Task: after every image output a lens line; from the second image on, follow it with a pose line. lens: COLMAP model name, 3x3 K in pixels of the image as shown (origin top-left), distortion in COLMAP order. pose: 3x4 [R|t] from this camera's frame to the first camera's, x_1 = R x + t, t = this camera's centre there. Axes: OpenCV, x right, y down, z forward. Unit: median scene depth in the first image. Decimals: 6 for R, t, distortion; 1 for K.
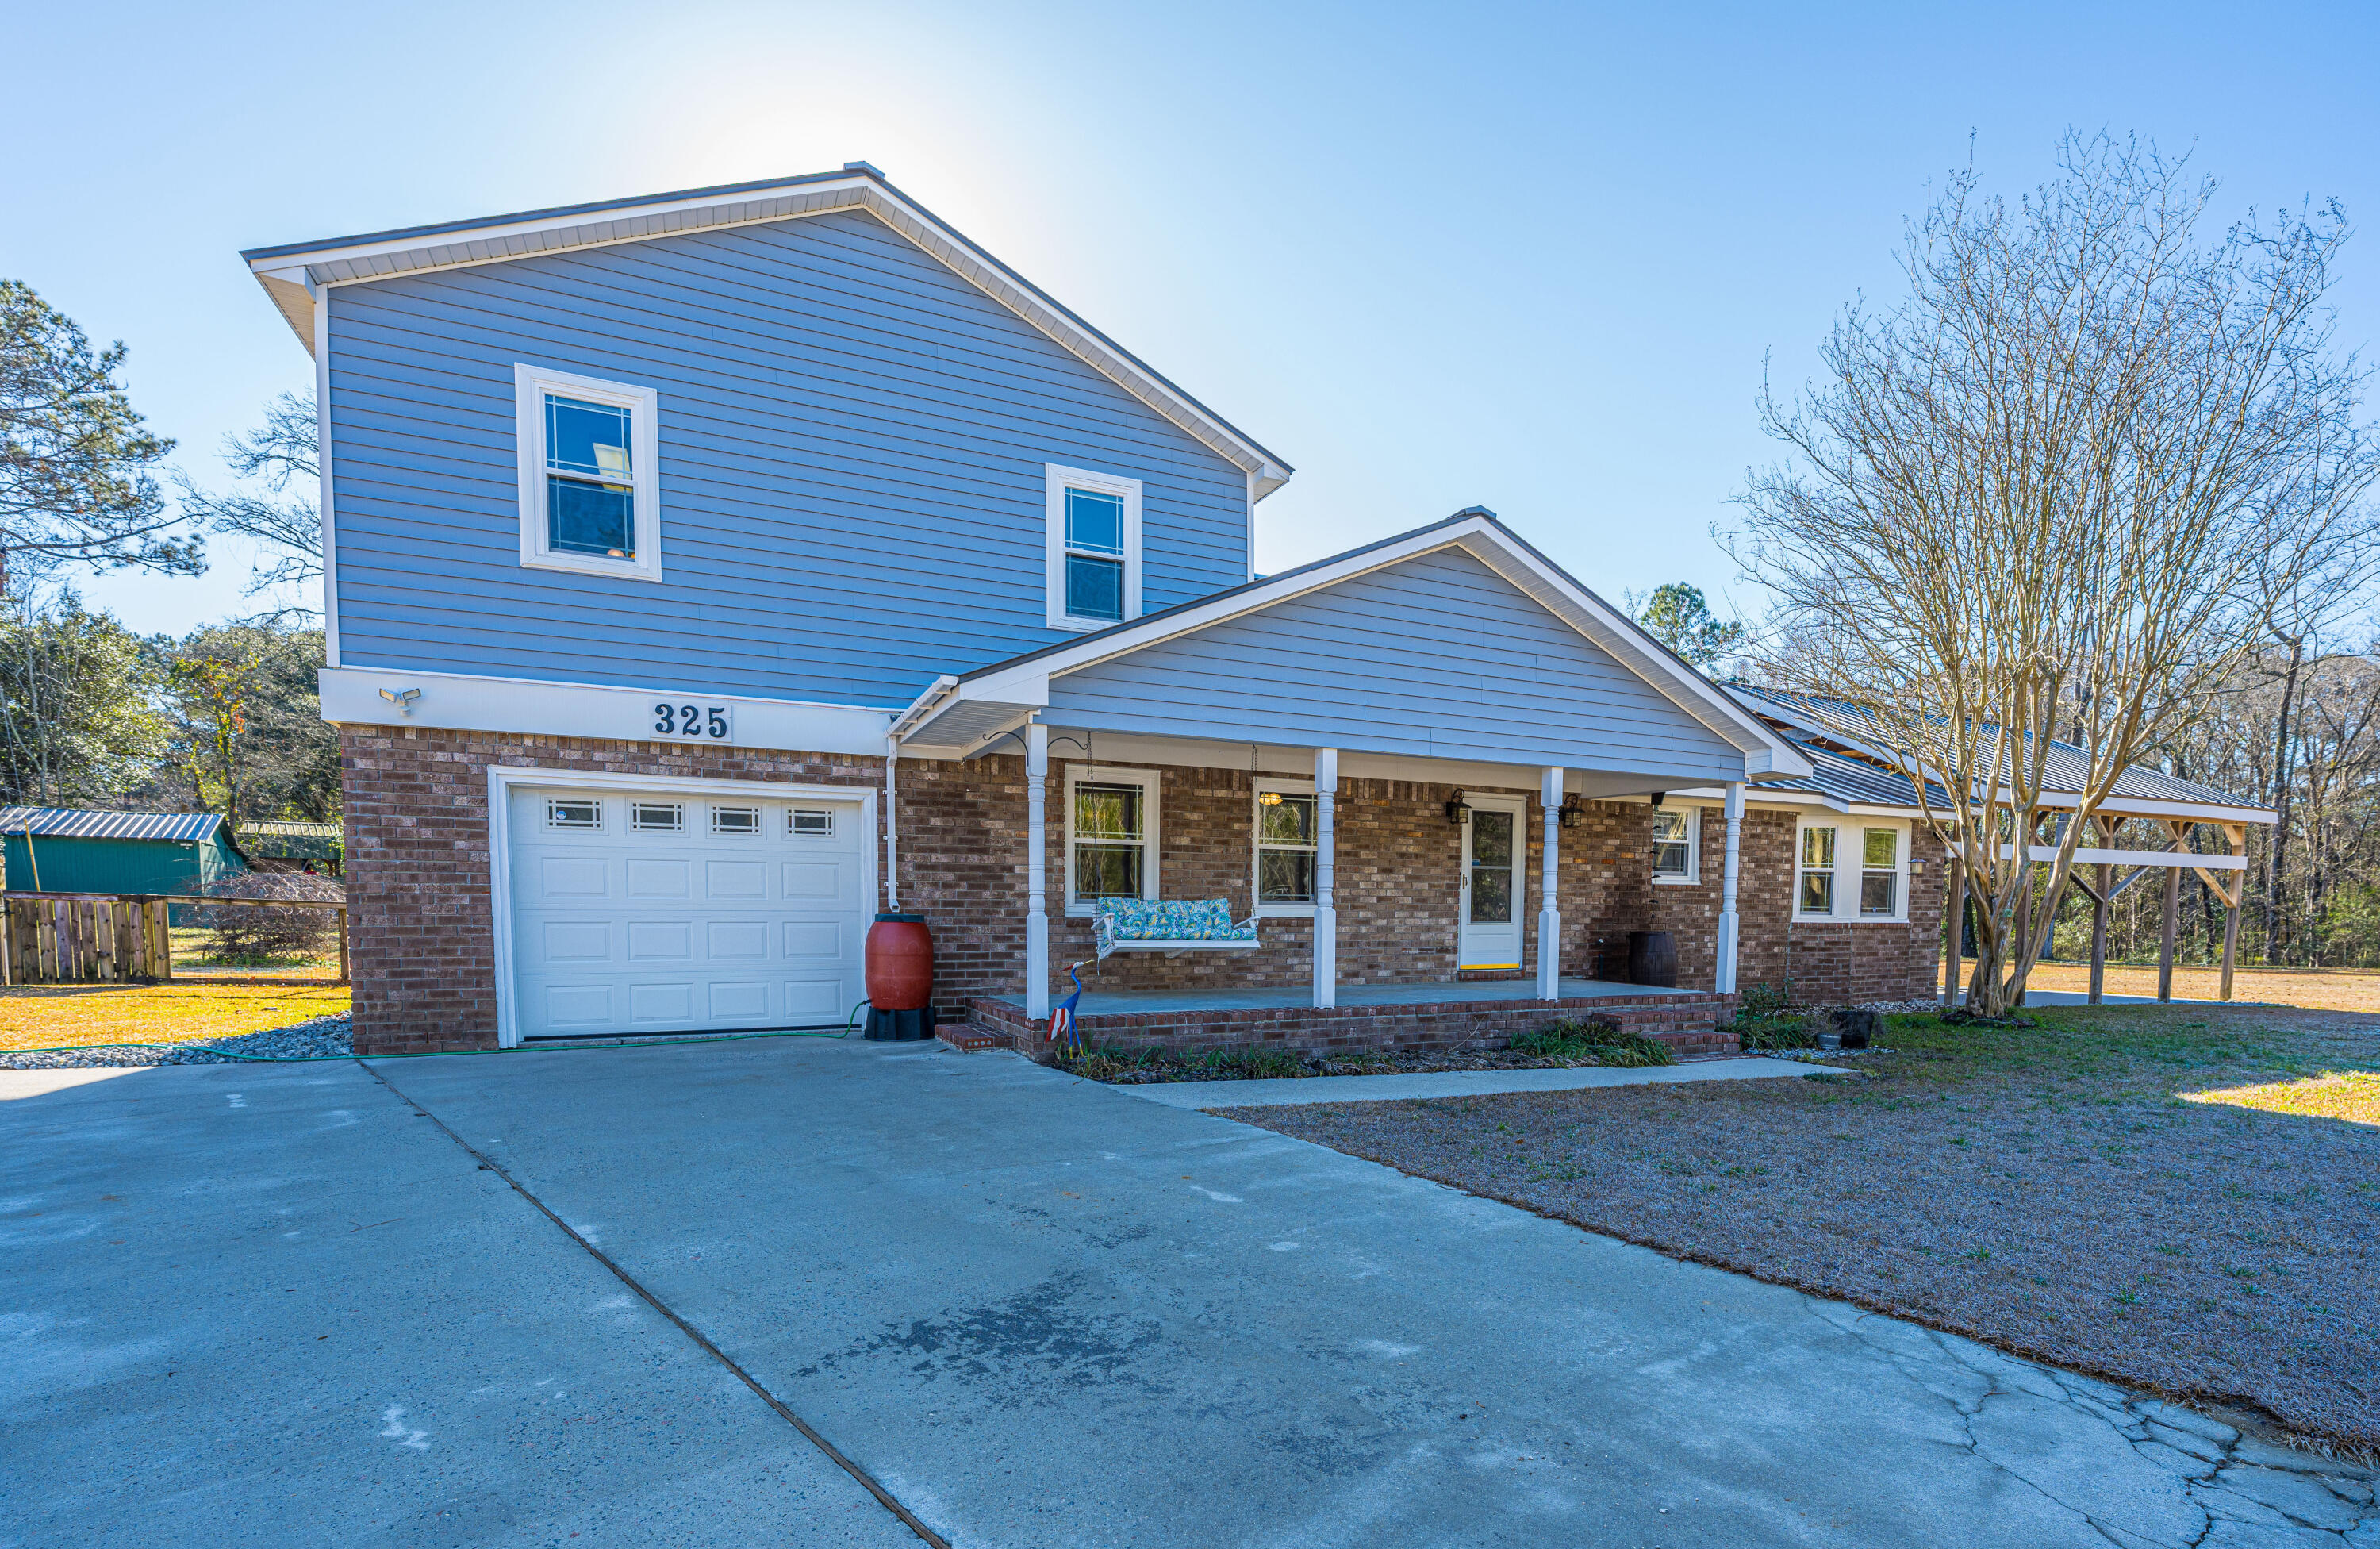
lens RADIAL K [[1060.9, 0, 1190.6], [0, 1060.9, 849.1], [0, 0, 1]] dist [0.001058, -0.000202]
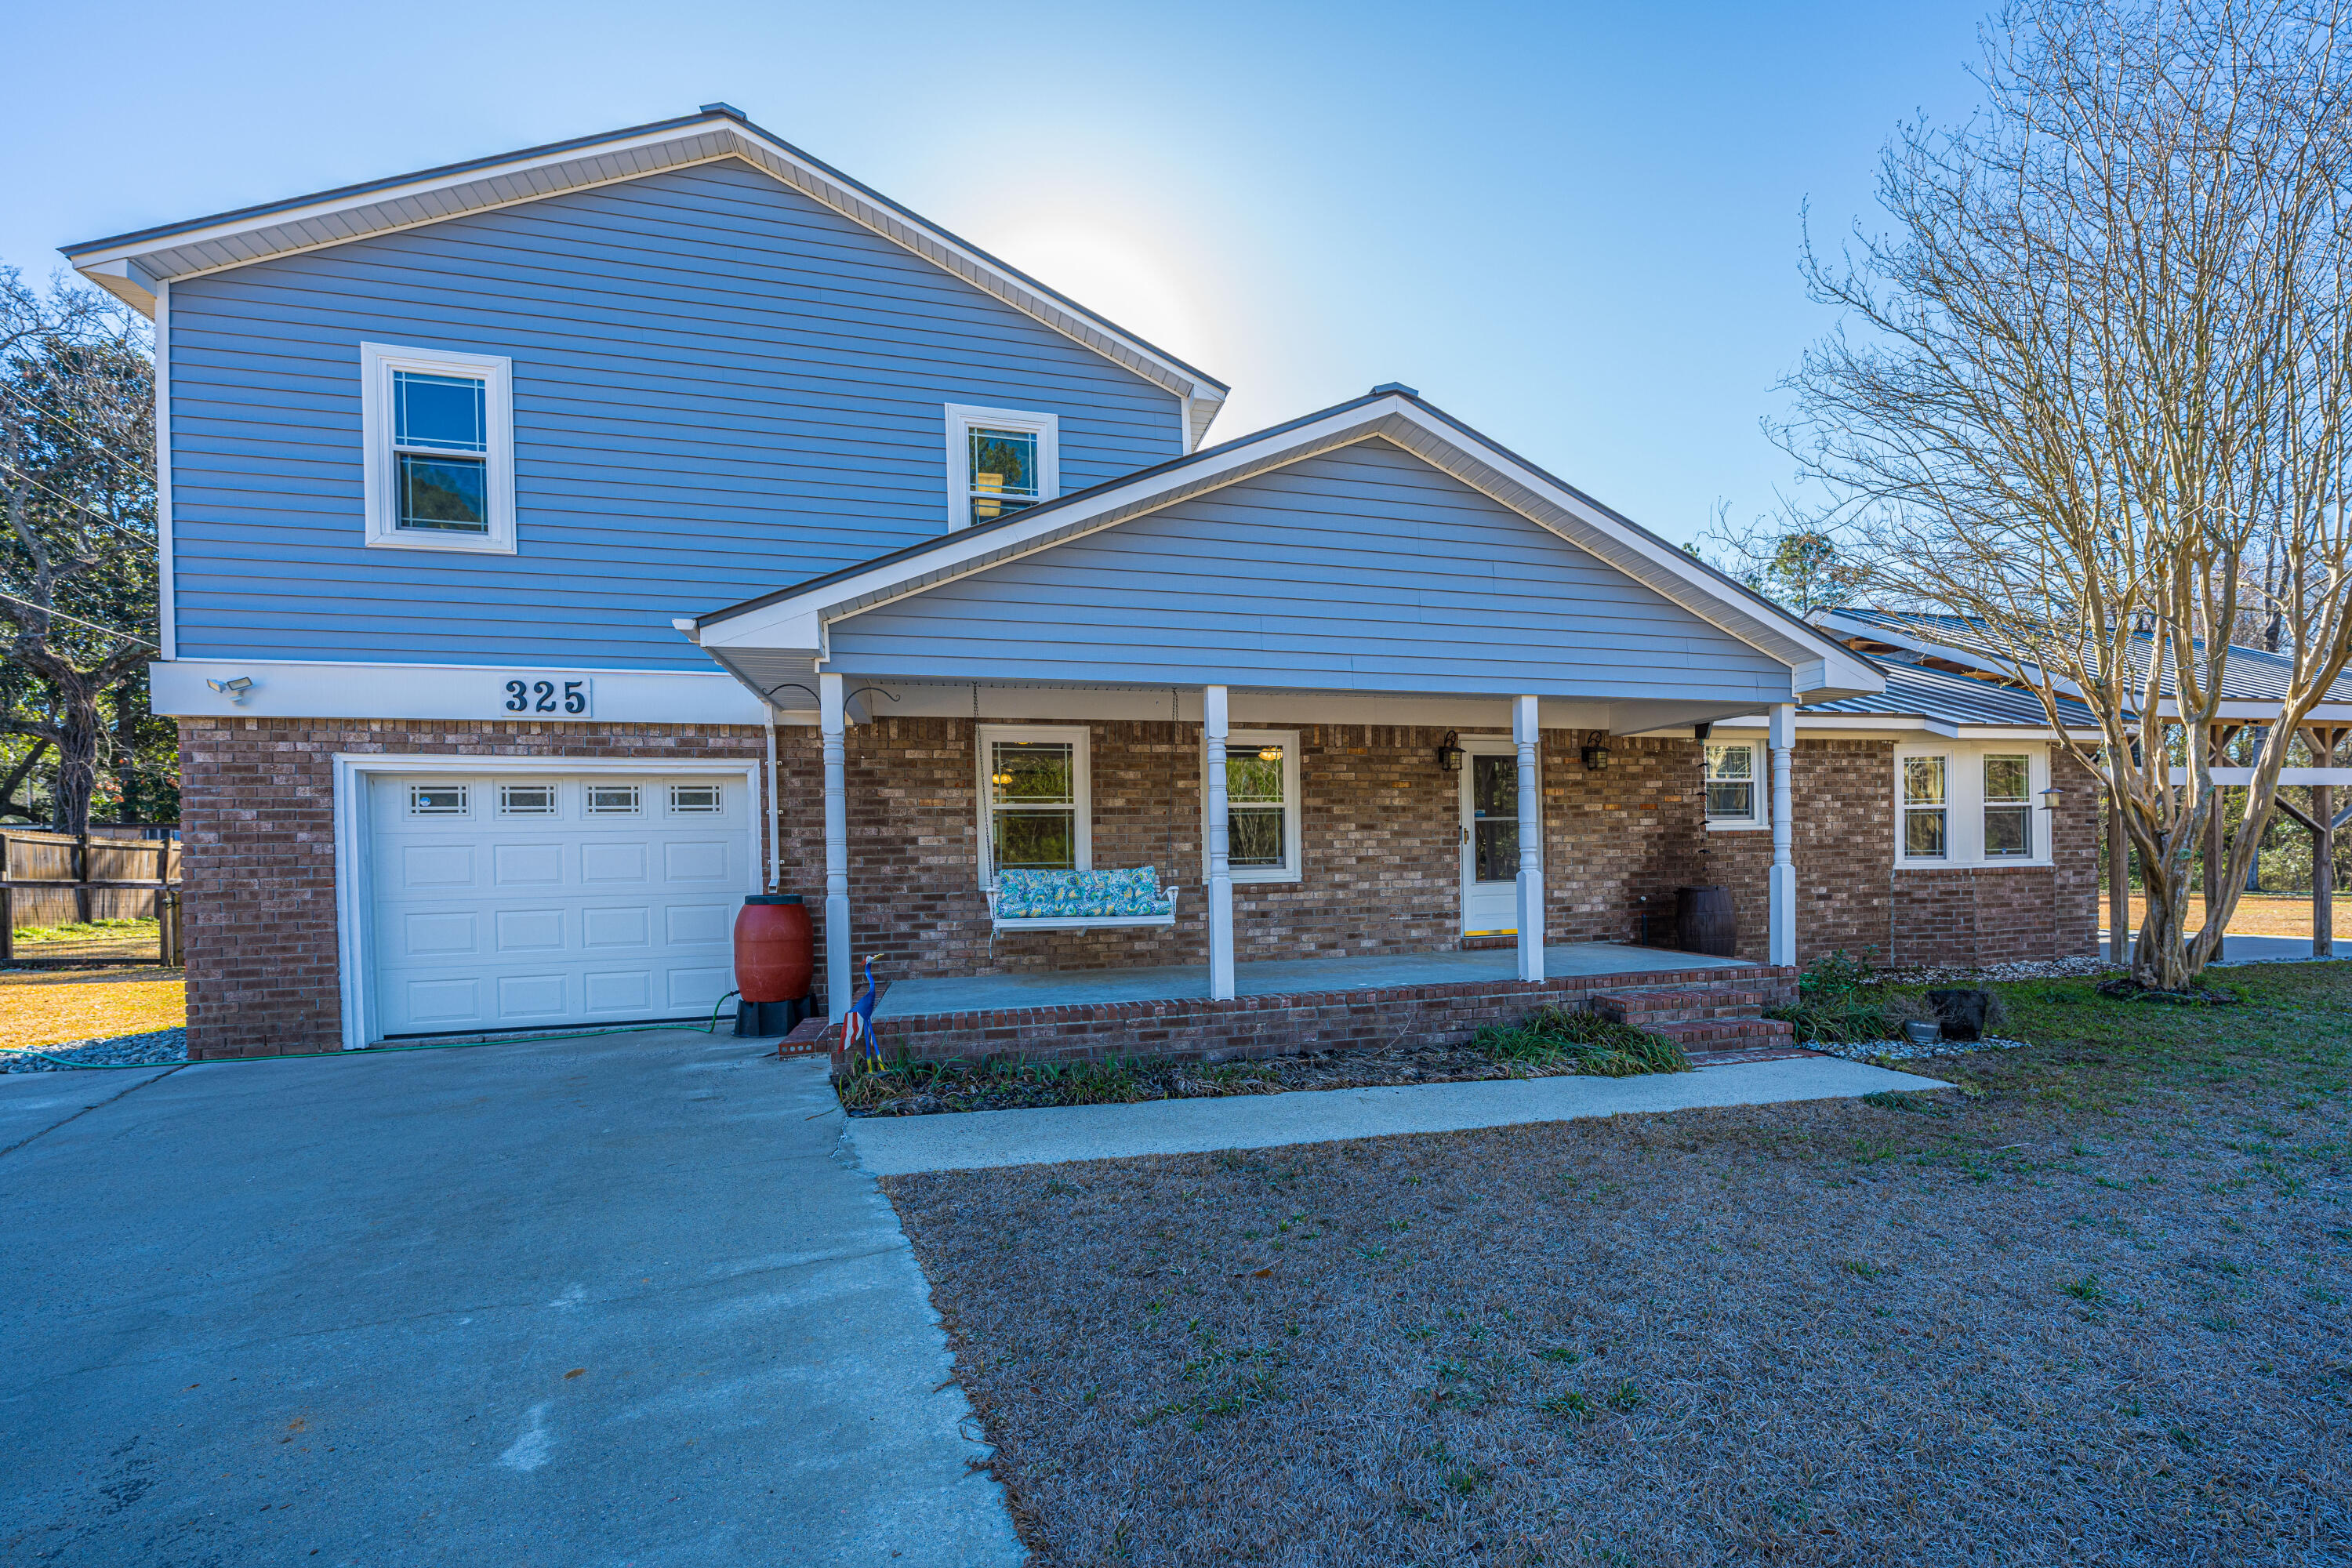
lens RADIAL K [[943.0, 0, 1176.2], [0, 943.0, 778.8], [0, 0, 1]] dist [0.000424, 0.000045]
pose [[0.985181, -0.043184, -0.165991, 0.199401], [0.037622, 0.998625, -0.036508, 0.003616], [0.167339, 0.029722, 0.985451, 0.242763]]
